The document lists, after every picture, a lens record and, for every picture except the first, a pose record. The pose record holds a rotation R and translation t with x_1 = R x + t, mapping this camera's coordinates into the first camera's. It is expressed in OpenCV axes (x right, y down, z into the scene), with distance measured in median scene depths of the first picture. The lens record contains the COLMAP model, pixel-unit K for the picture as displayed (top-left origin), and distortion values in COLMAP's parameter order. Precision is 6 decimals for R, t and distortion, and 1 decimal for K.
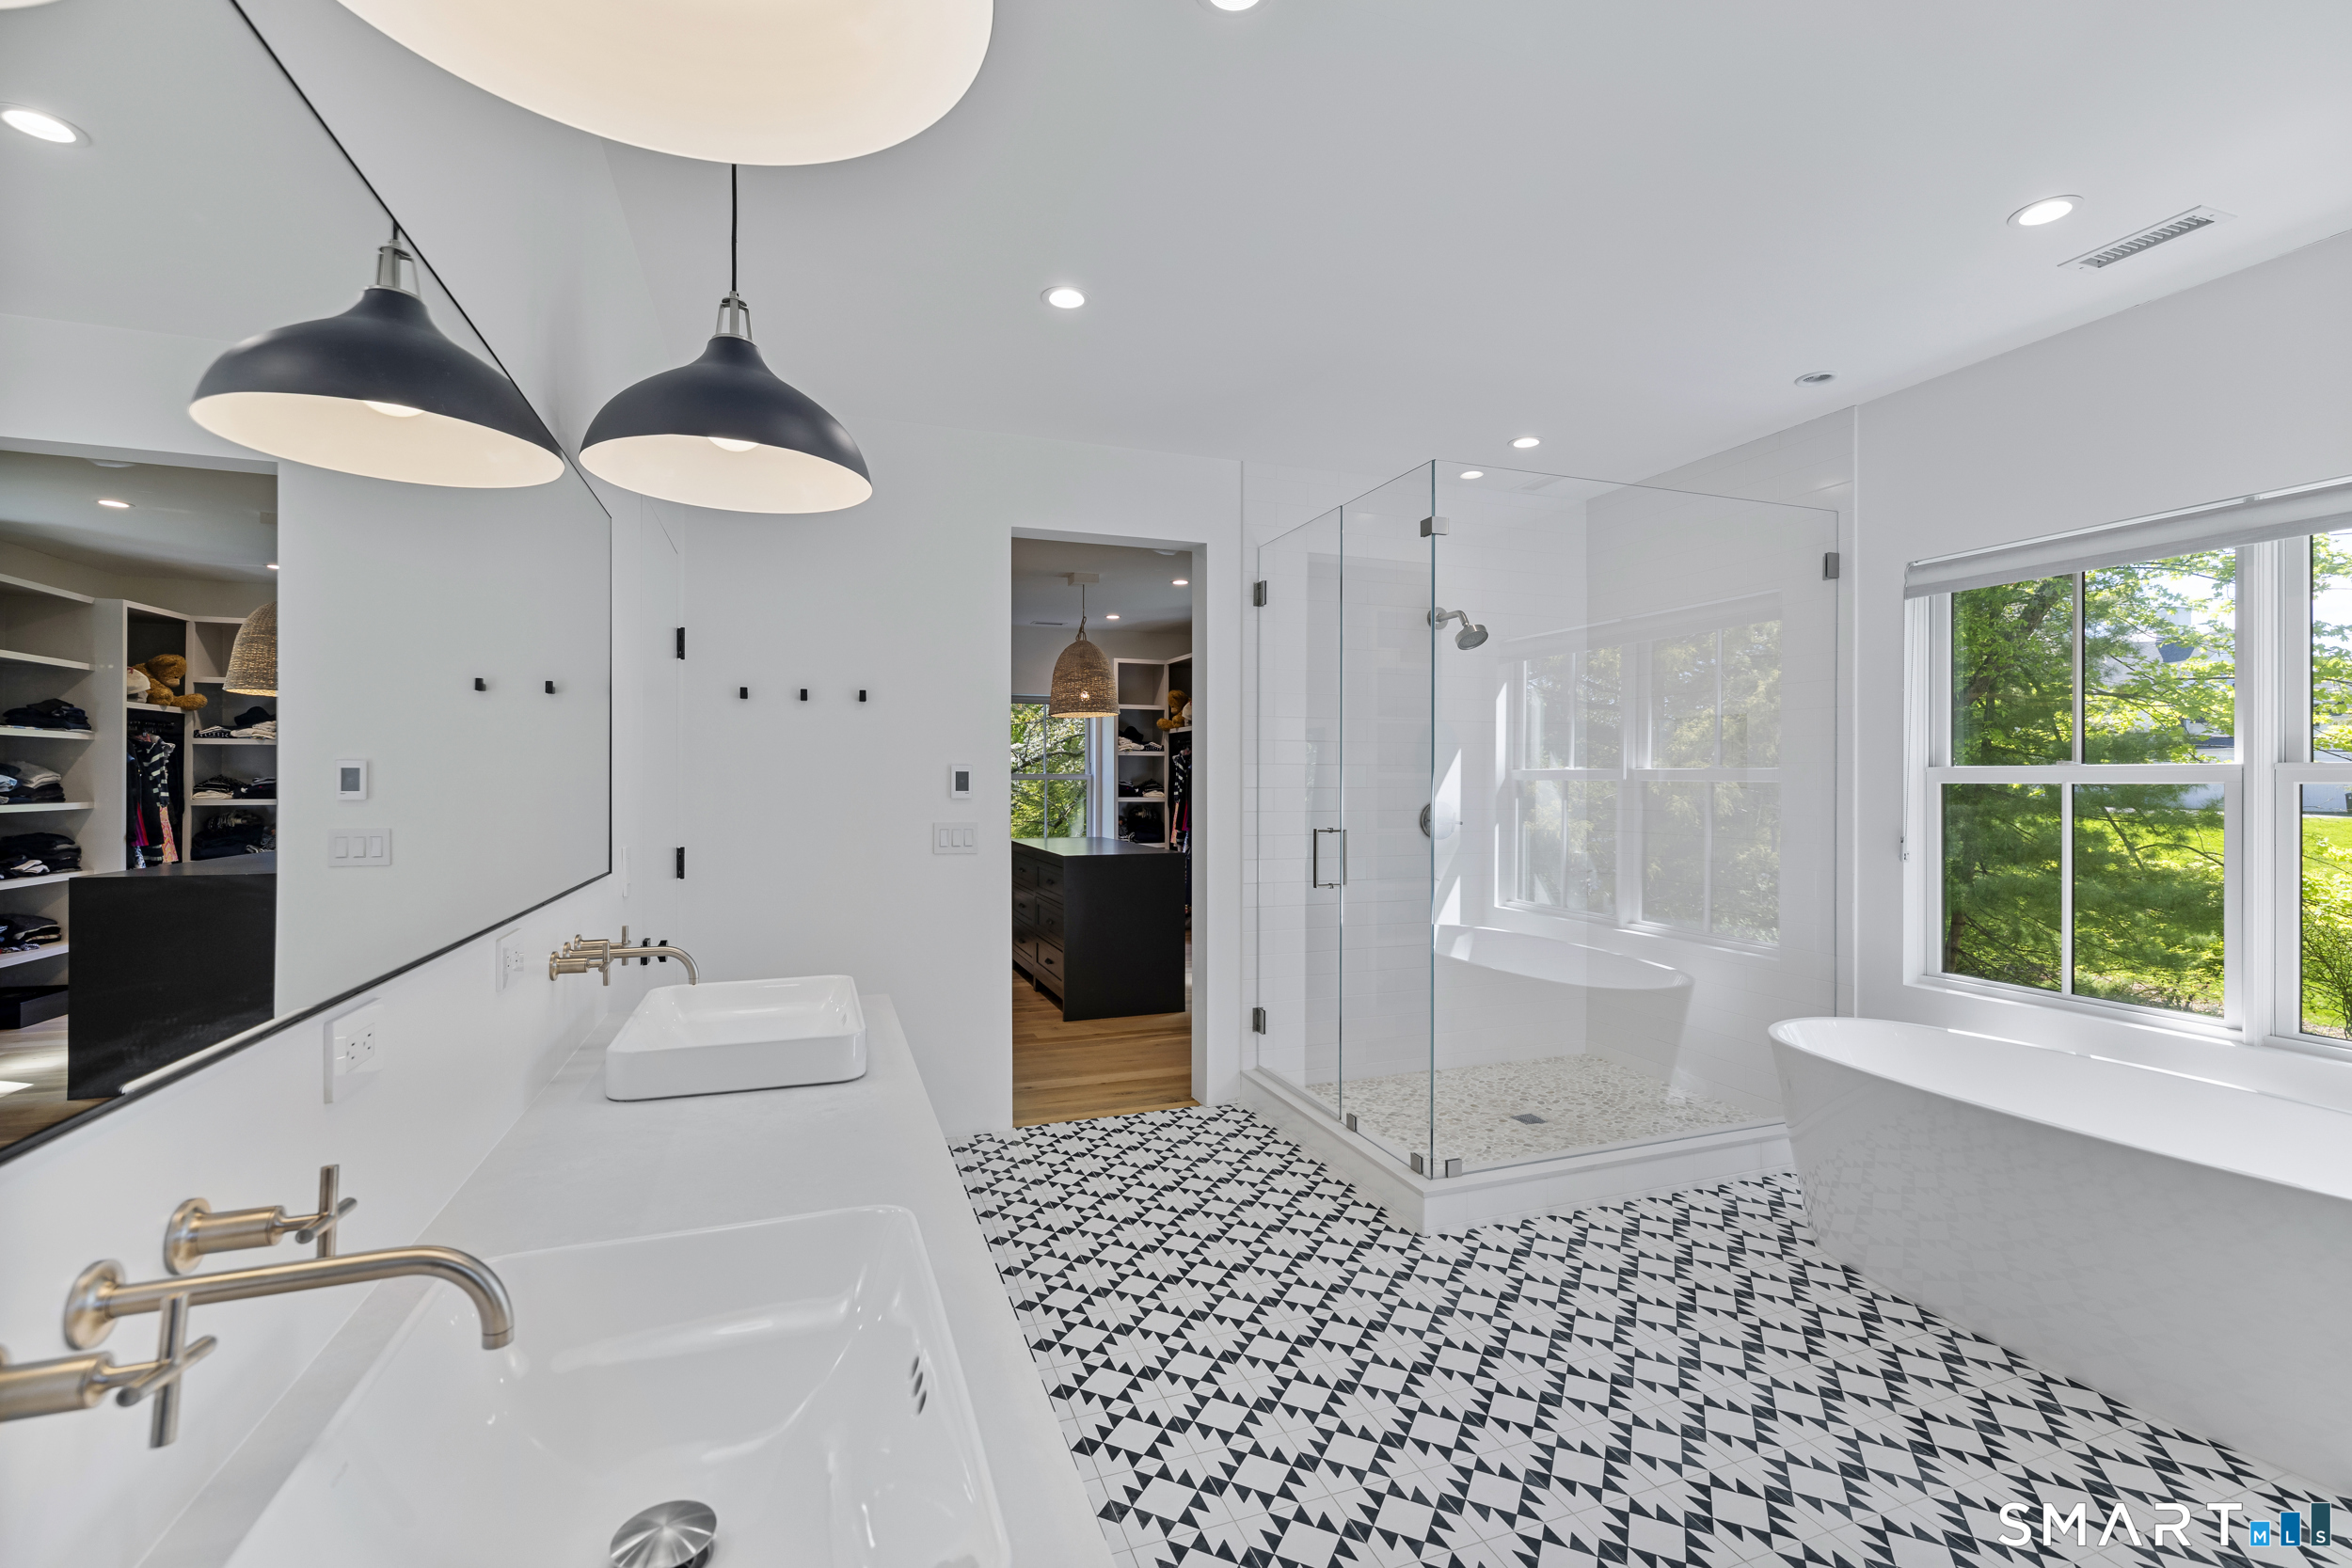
lens RADIAL K [[1031.4, 0, 1181.1], [0, 1031.4, 781.9], [0, 0, 1]] dist [-0.000855, -0.000032]
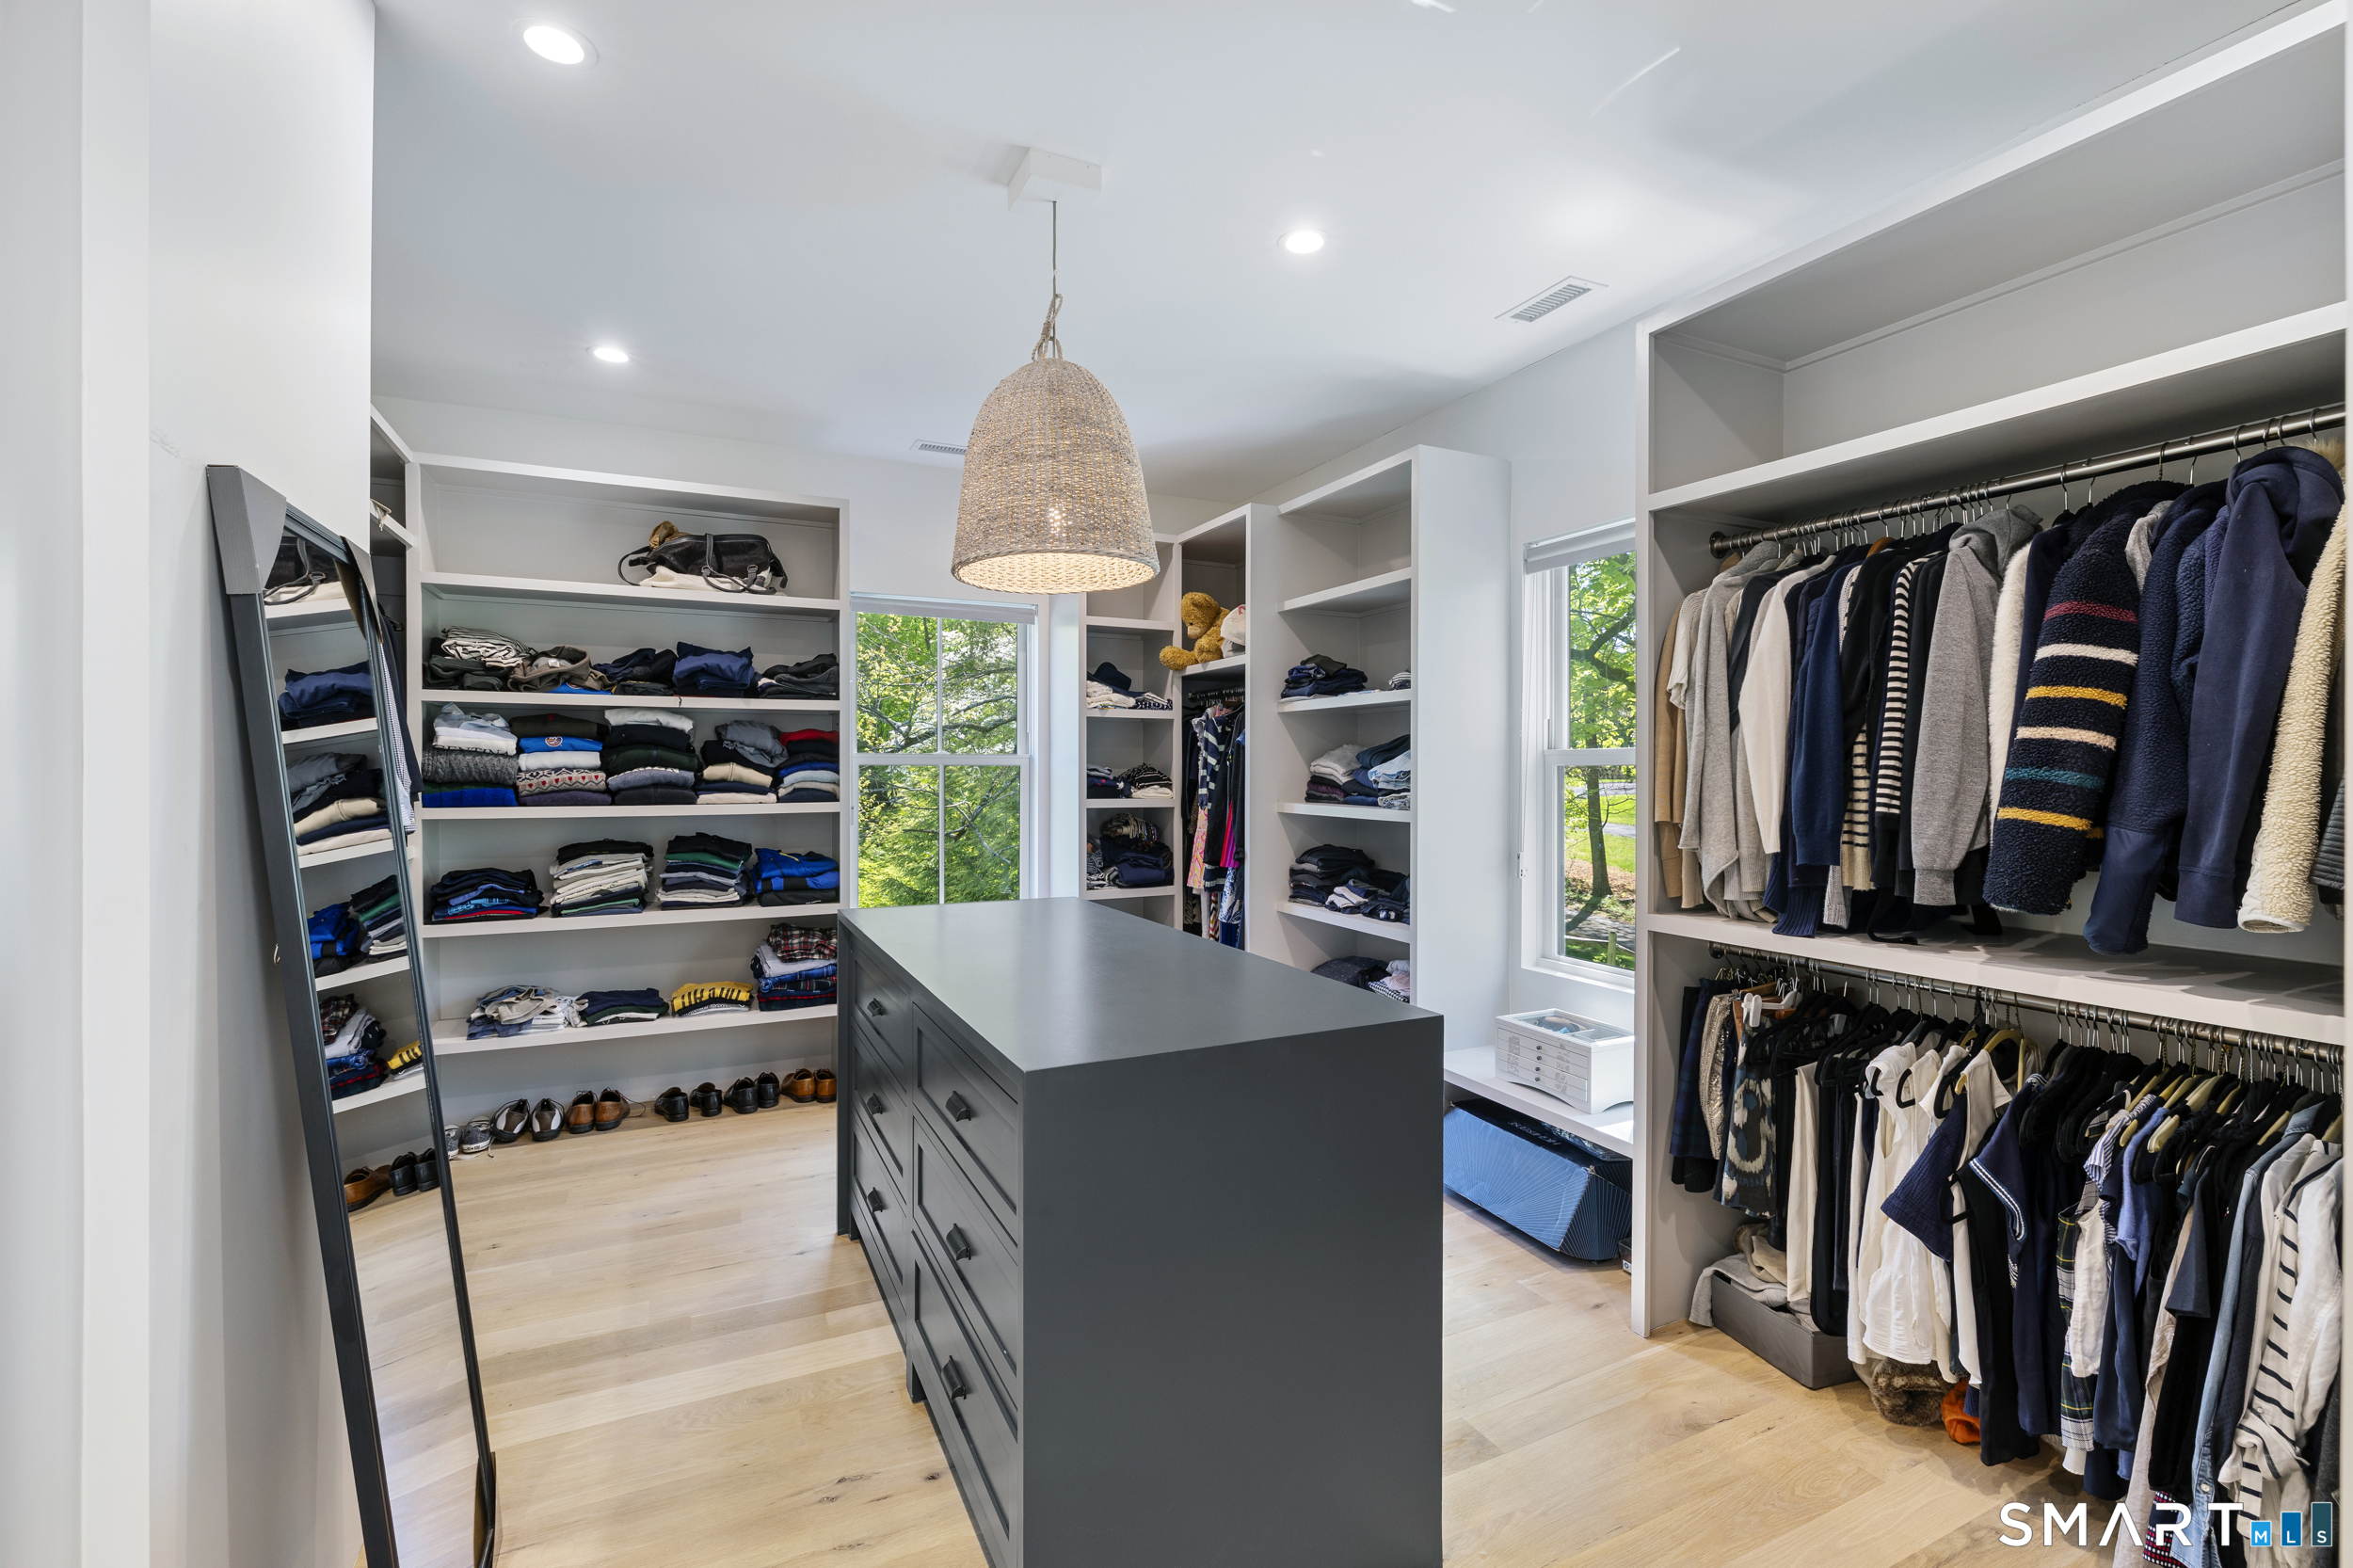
lens RADIAL K [[1031.9, 0, 1172.0], [0, 1031.9, 782.0], [0, 0, 1]] dist [-0.000855, -0.000032]
pose [[0.995756, -0.003374, 0.091973, -0.065195], [0.001977, 0.999881, 0.015282, -0.001335], [-0.092013, -0.015036, 0.995644, 0.485529]]
